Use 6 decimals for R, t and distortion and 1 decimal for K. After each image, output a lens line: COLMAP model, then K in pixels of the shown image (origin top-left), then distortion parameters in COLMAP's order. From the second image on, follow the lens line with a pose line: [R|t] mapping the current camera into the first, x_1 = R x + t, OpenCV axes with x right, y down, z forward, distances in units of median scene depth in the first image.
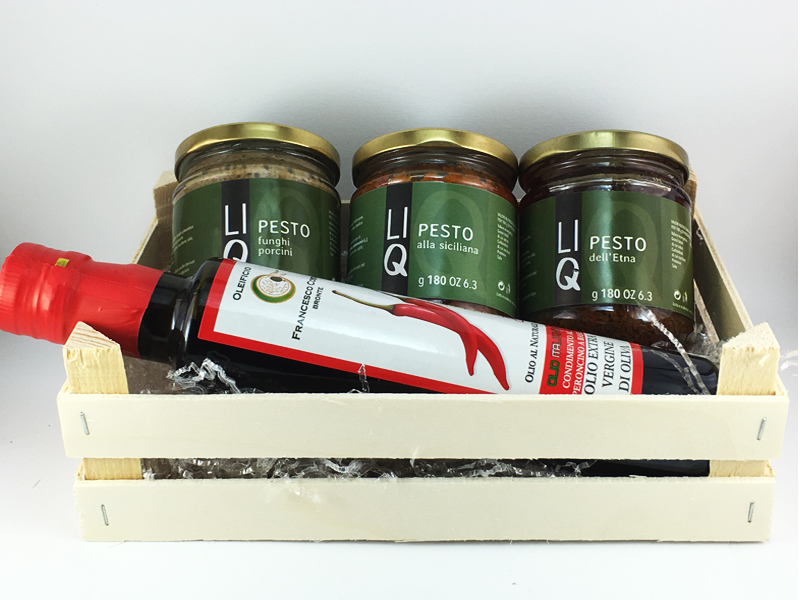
lens RADIAL K [[1160.3, 0, 397.2], [0, 1160.3, 298.6], [0, 0, 1]] dist [0.038146, 0.000000]
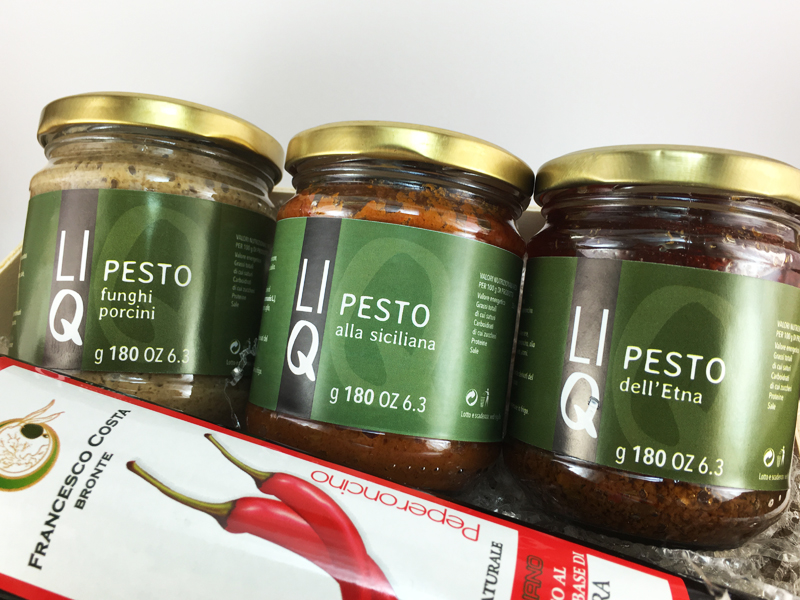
lens RADIAL K [[762.1, 0, 406.0], [0, 762.1, 303.2], [0, 0, 1]] dist [0.020666, 0.000000]
pose [[0.986094, 0.090770, -0.139208, 0.108466], [-0.053650, 0.966684, 0.250289, -0.162087], [0.157288, -0.239340, 0.958111, 0.621788]]
